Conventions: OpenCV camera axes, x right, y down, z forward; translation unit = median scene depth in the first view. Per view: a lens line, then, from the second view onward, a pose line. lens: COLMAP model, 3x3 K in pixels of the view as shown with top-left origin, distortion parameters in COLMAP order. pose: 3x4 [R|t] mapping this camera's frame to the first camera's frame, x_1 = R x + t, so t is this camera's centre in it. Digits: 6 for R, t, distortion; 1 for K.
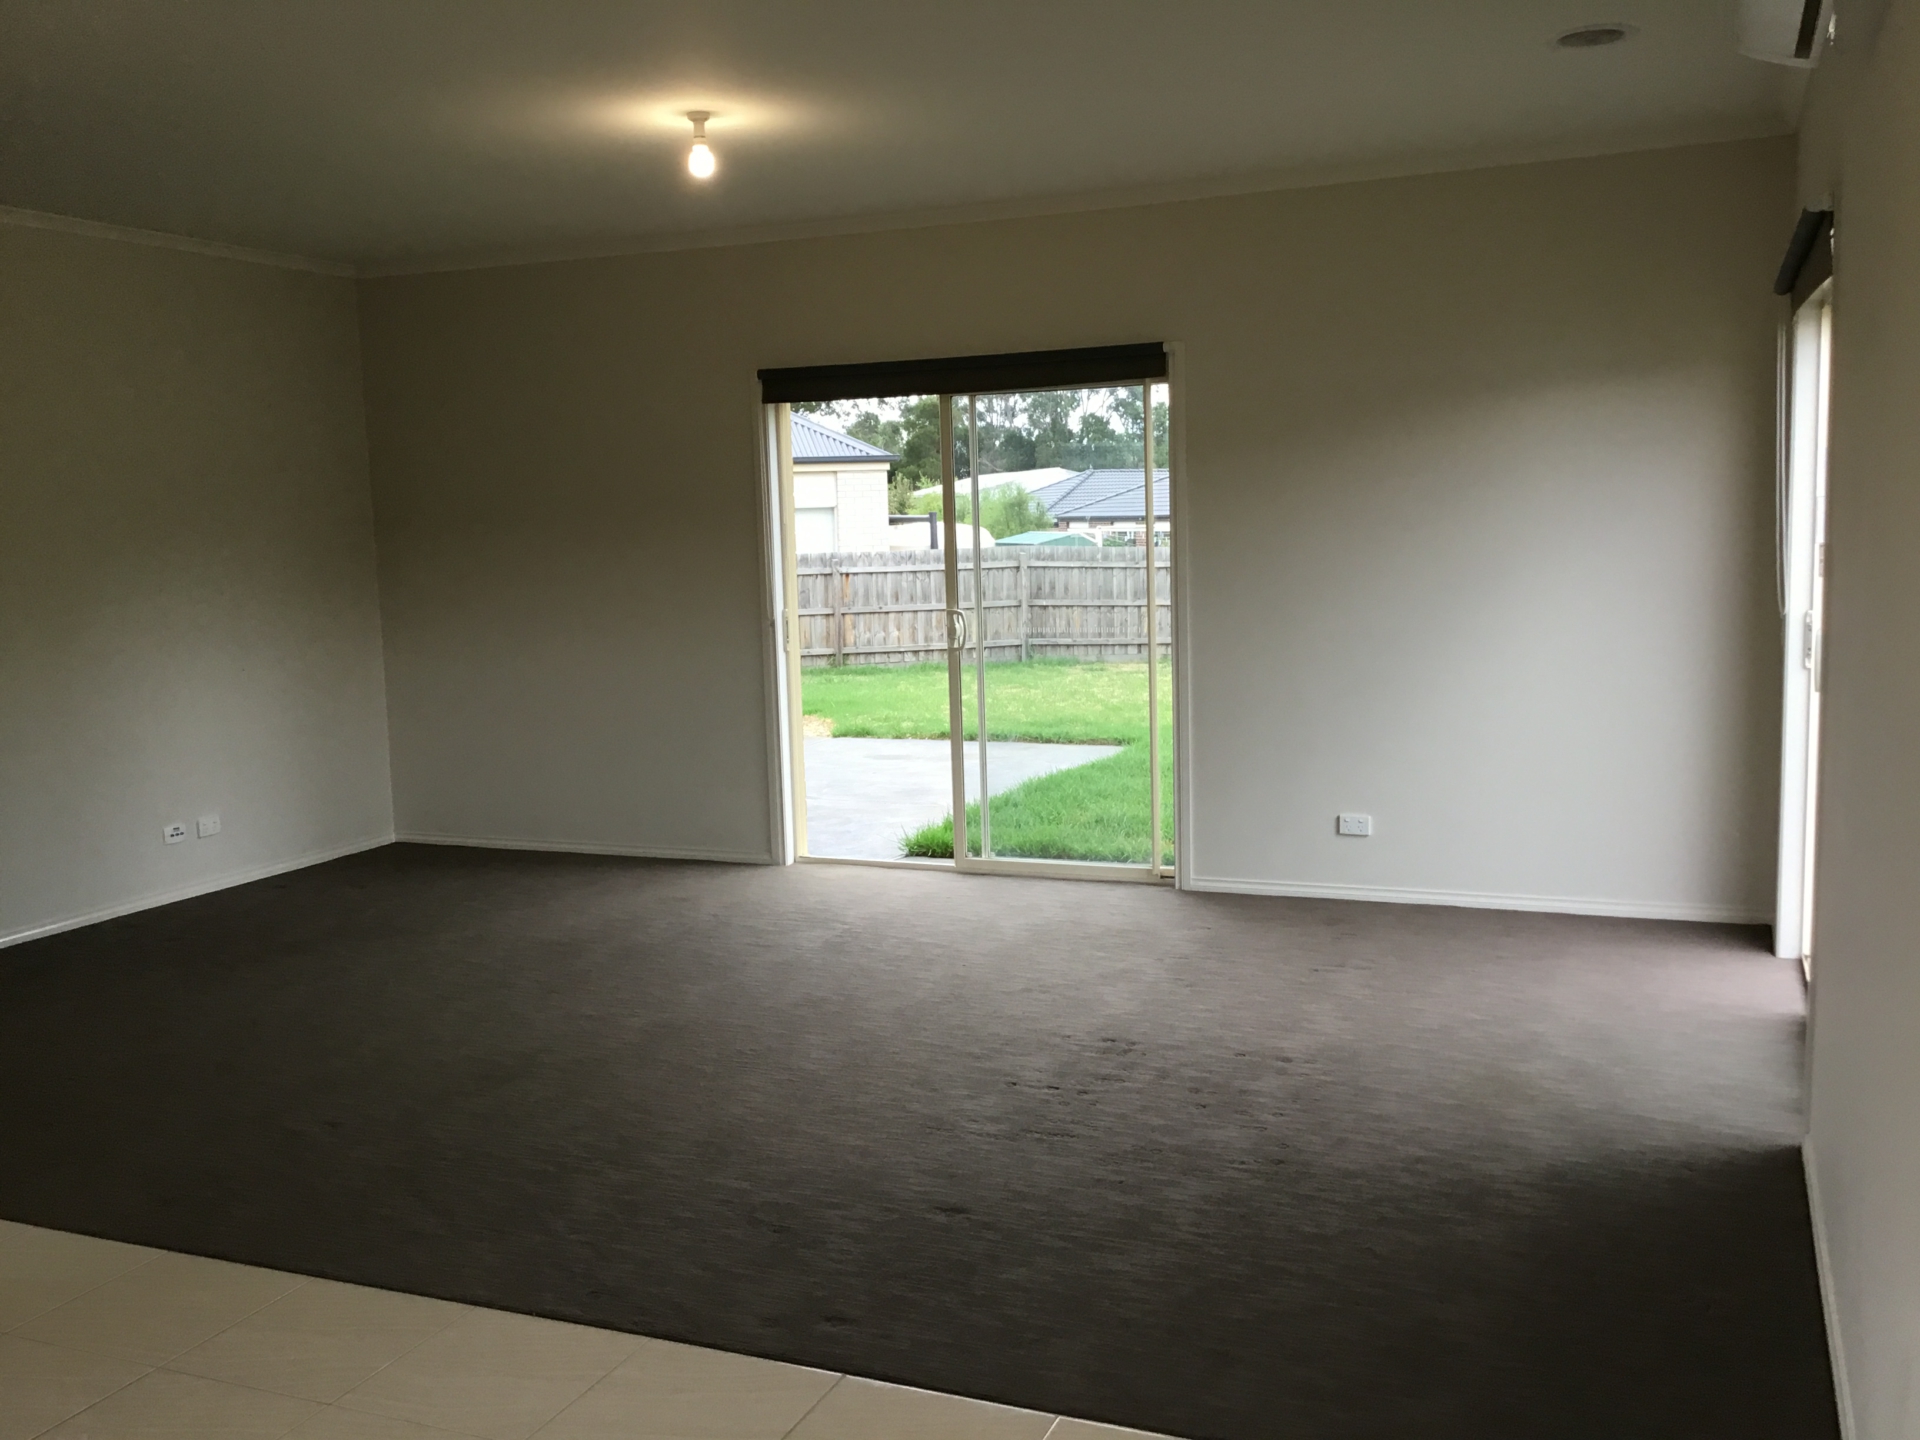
lens RADIAL K [[1721.9, 0, 953.1], [0, 1721.9, 725.0], [0, 0, 1]] dist [-0.011599, -0.026911]
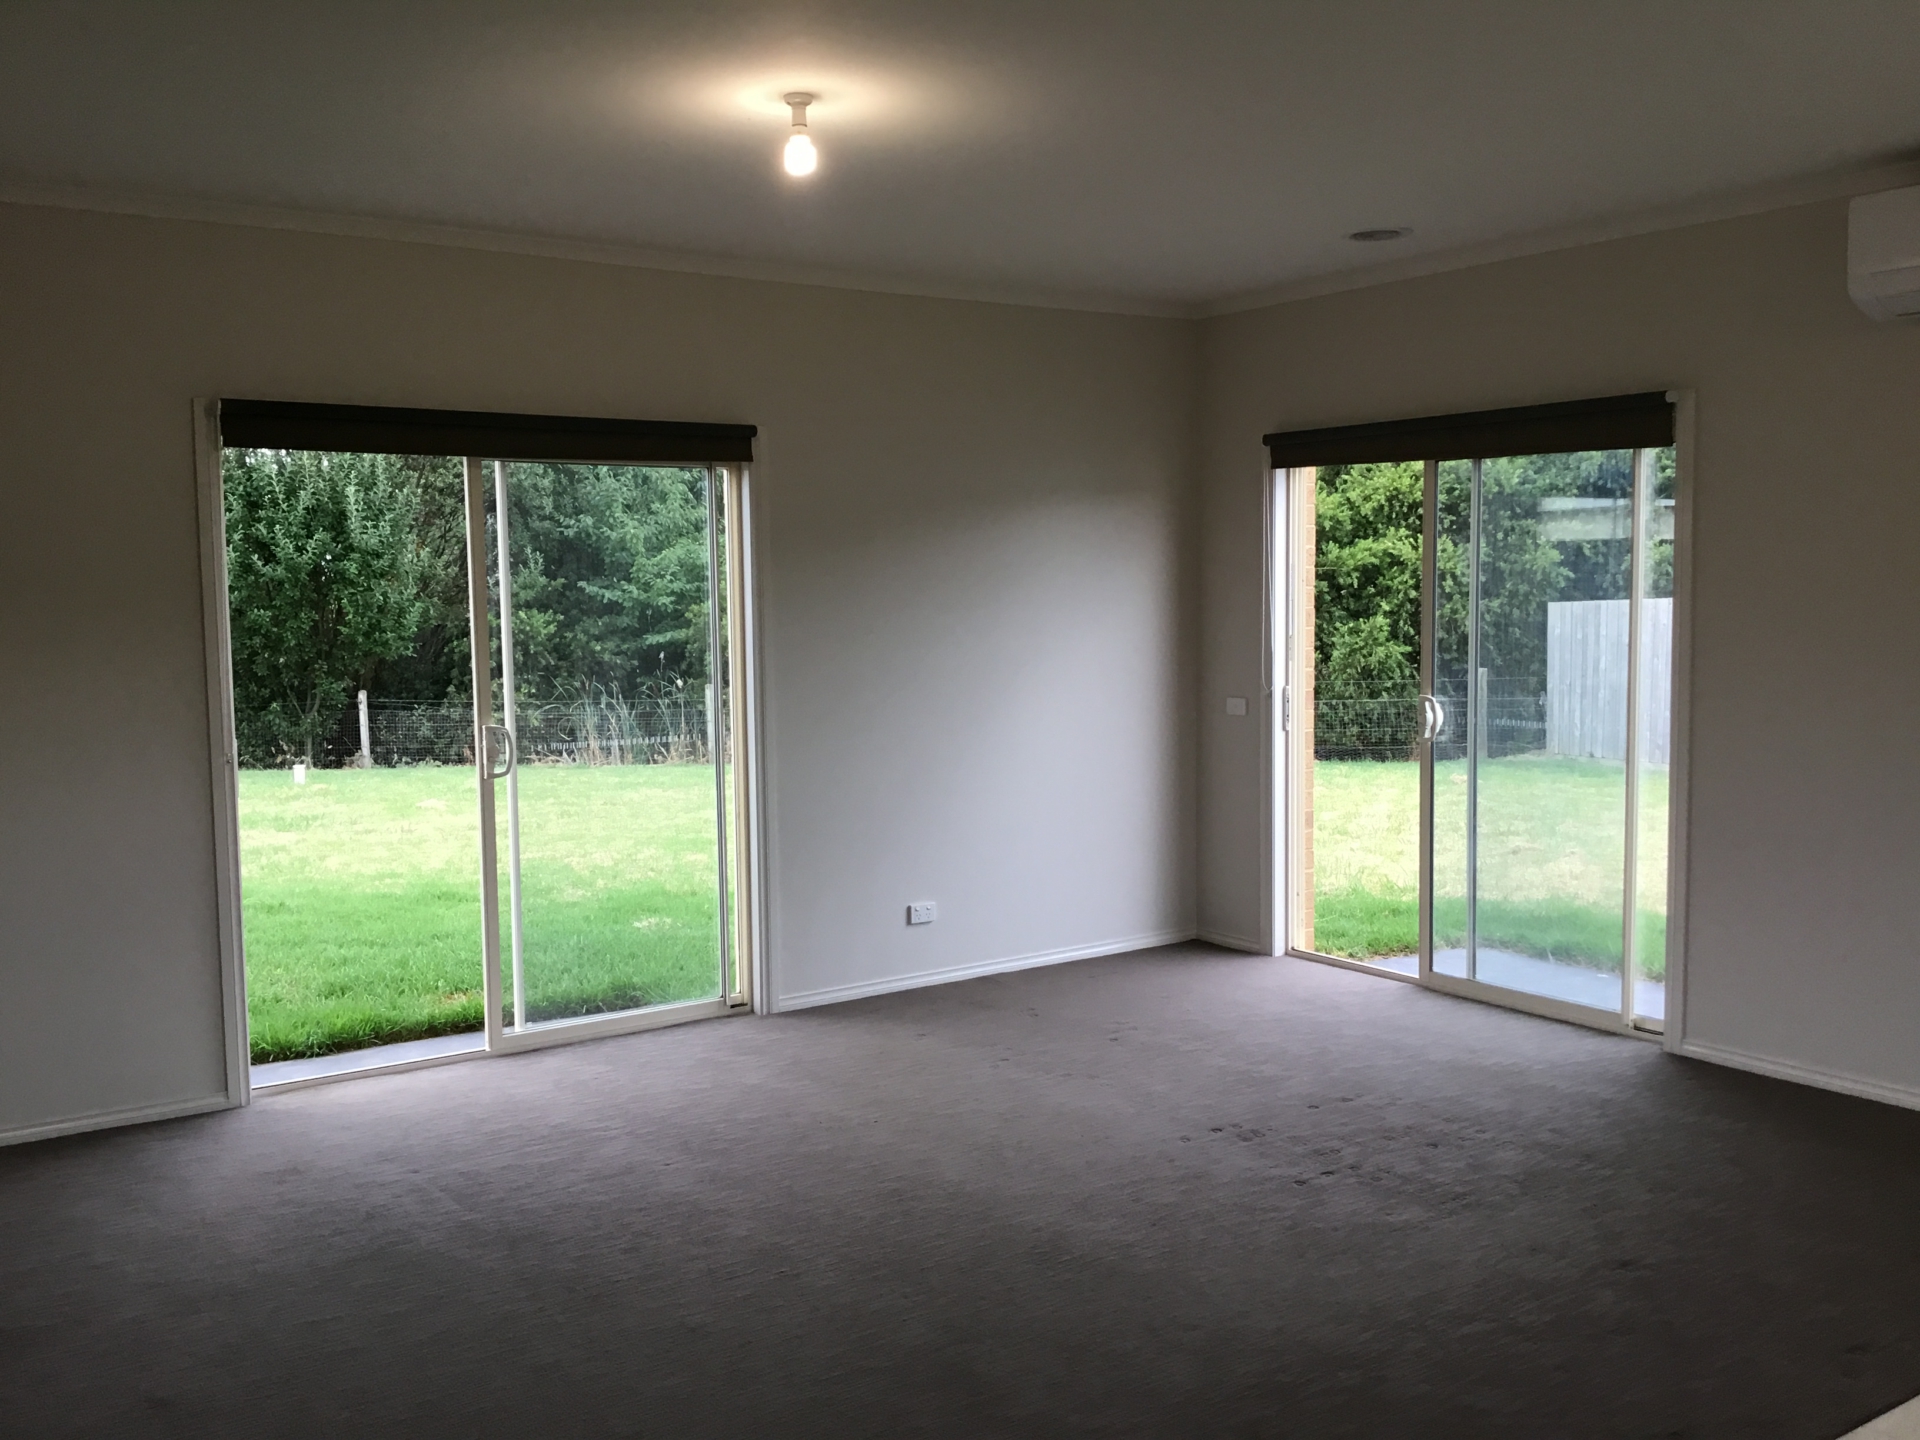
lens RADIAL K [[1721.9, 0, 951.6], [0, 1721.9, 714.4], [0, 0, 1]] dist [-0.011599, -0.026911]
pose [[0.571222, -0.050091, 0.819266, -0.799551], [0.109464, 0.993869, -0.015556, -0.055241], [-0.813464, 0.098566, 0.573203, 0.540397]]
